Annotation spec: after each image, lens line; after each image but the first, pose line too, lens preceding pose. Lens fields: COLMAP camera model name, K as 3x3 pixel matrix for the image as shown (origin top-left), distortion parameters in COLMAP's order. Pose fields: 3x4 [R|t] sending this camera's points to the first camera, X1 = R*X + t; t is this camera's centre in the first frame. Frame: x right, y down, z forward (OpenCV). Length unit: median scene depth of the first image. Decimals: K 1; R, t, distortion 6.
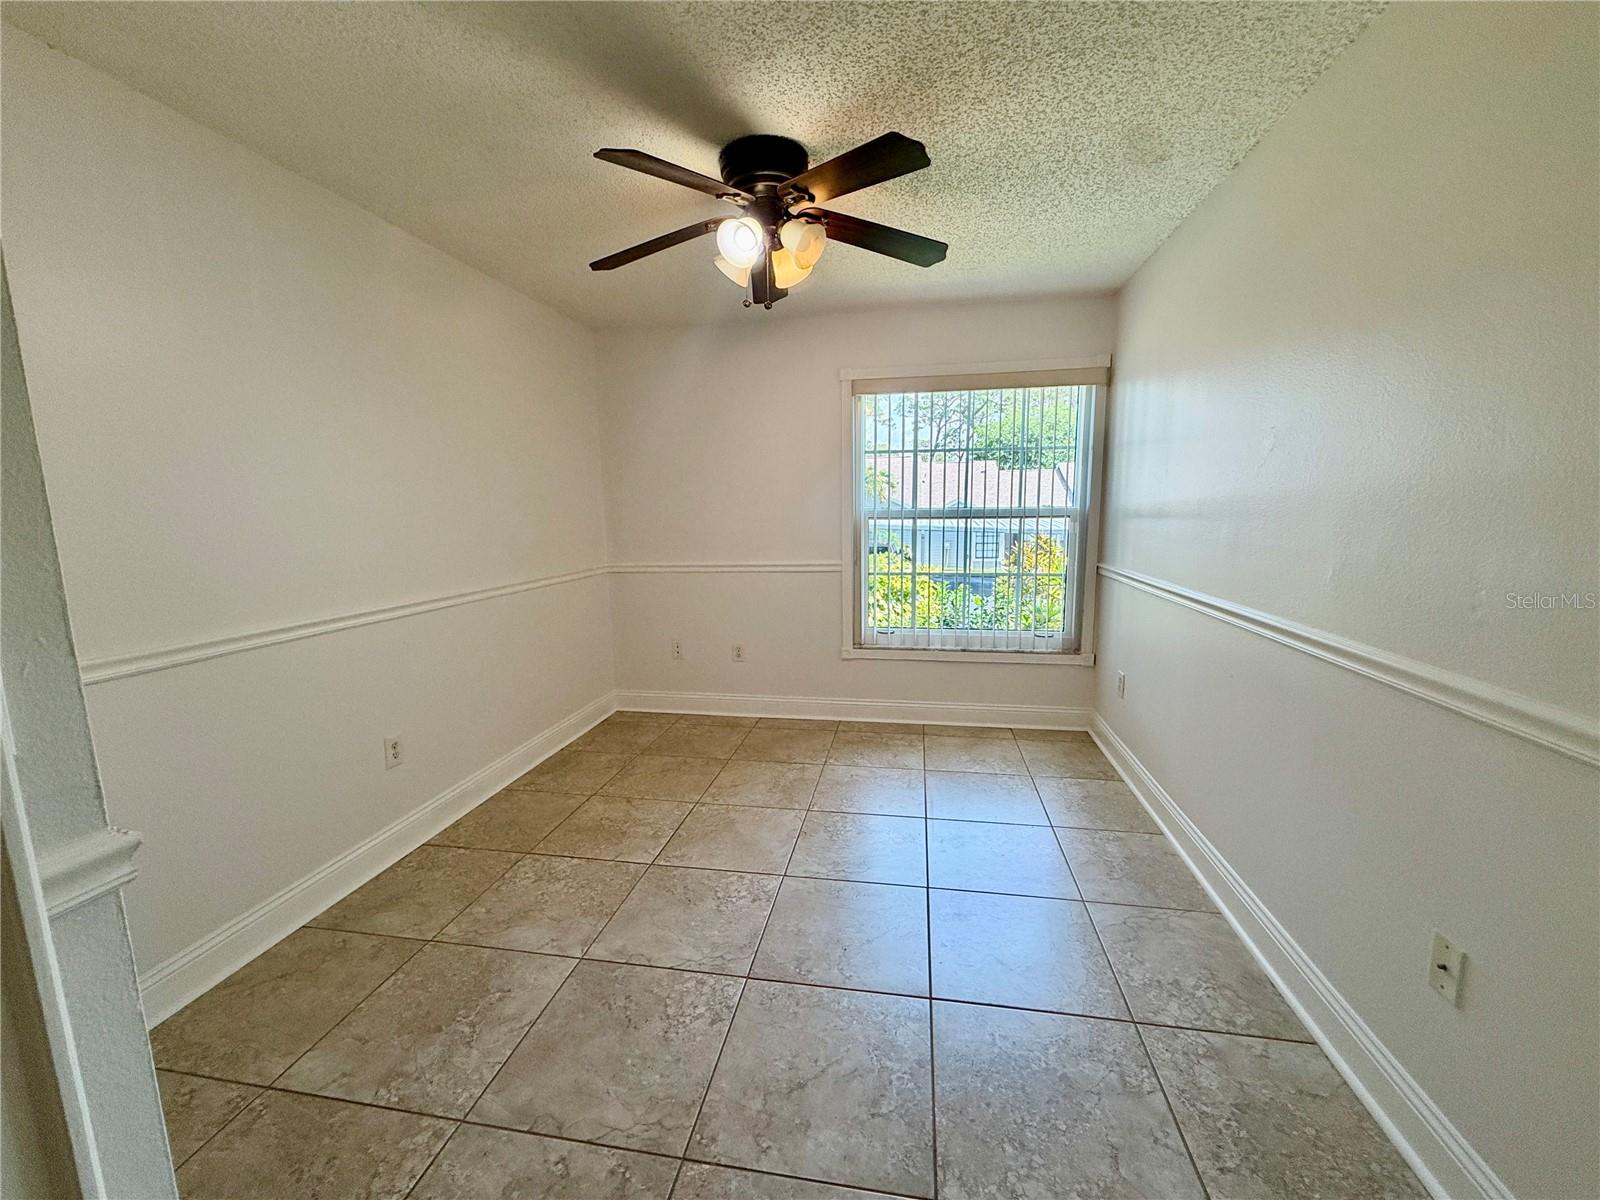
lens RADIAL K [[639.6, 0, 797.5], [0, 639.6, 596.0], [0, 0, 1]] dist [-0.001762, -0.000126]
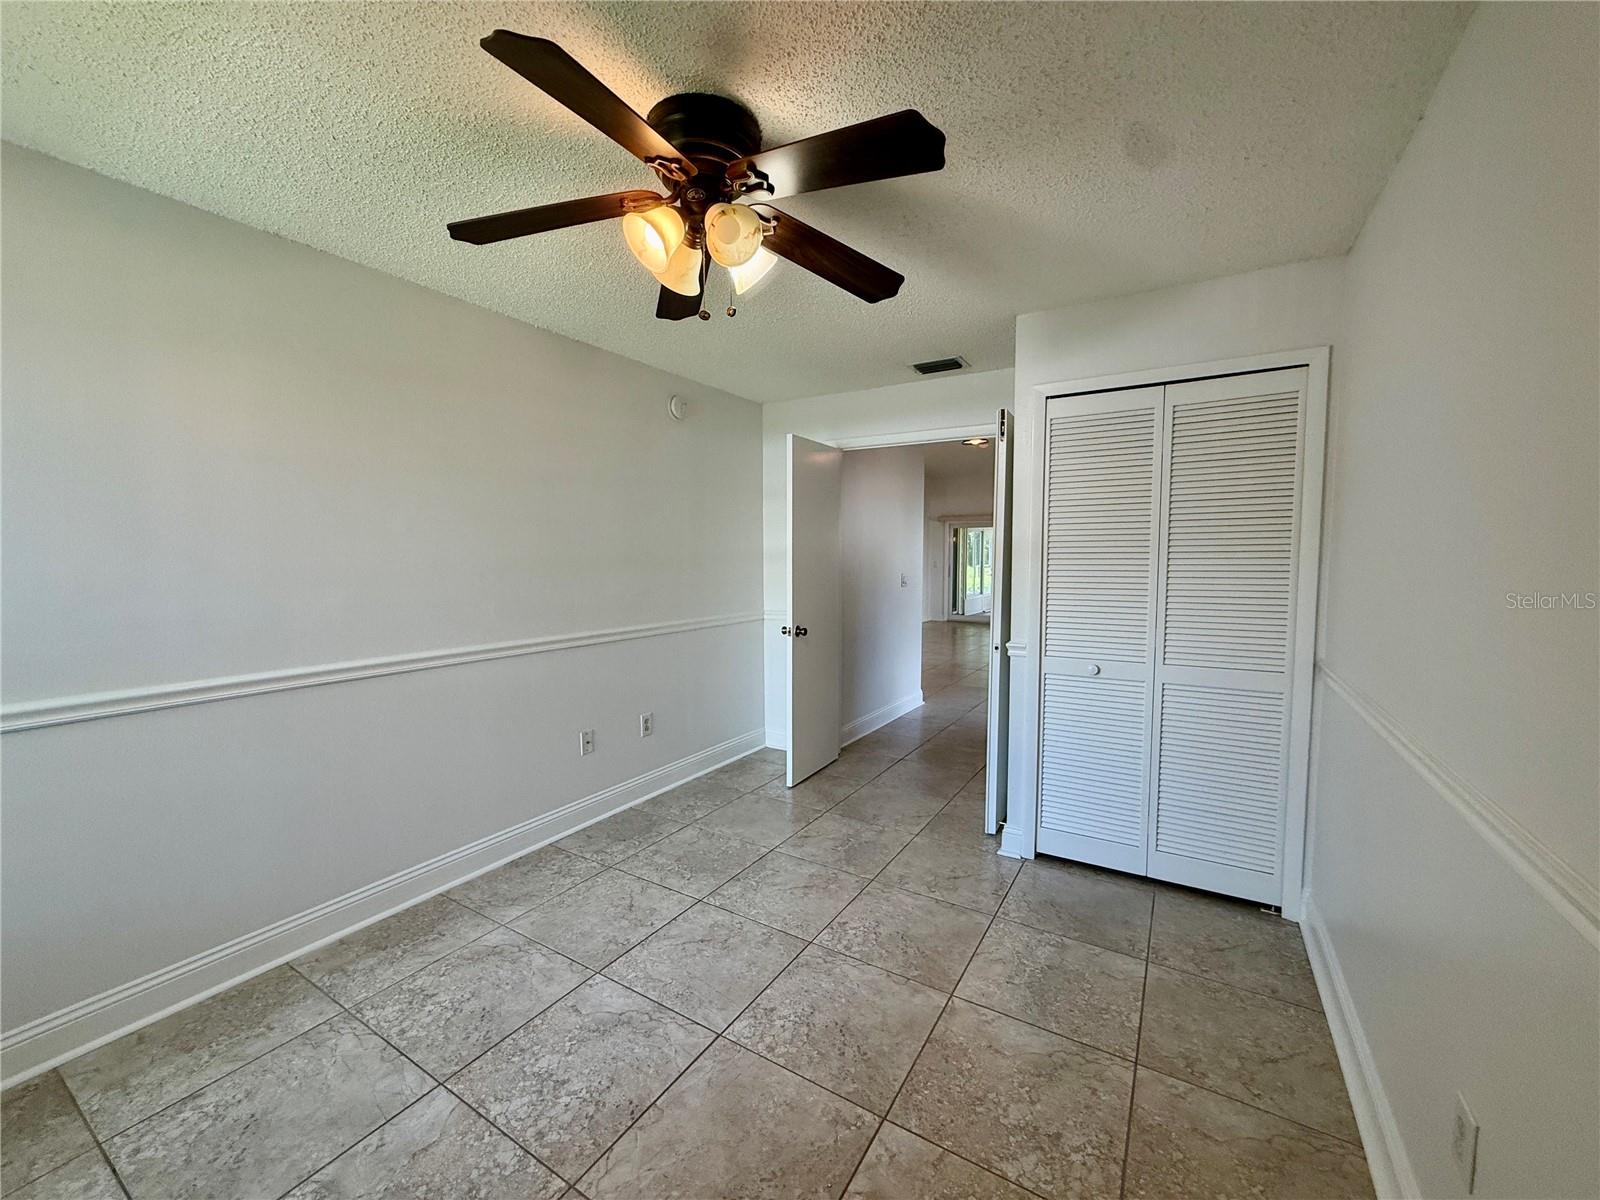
lens RADIAL K [[639.6, 0, 799.1], [0, 639.6, 601.0], [0, 0, 1]] dist [-0.001762, -0.000126]
pose [[-0.932989, -0.010786, 0.359742, -0.449372], [0.064961, 0.978087, 0.197801, -0.274189], [-0.353993, 0.207915, -0.911844, 1.811083]]
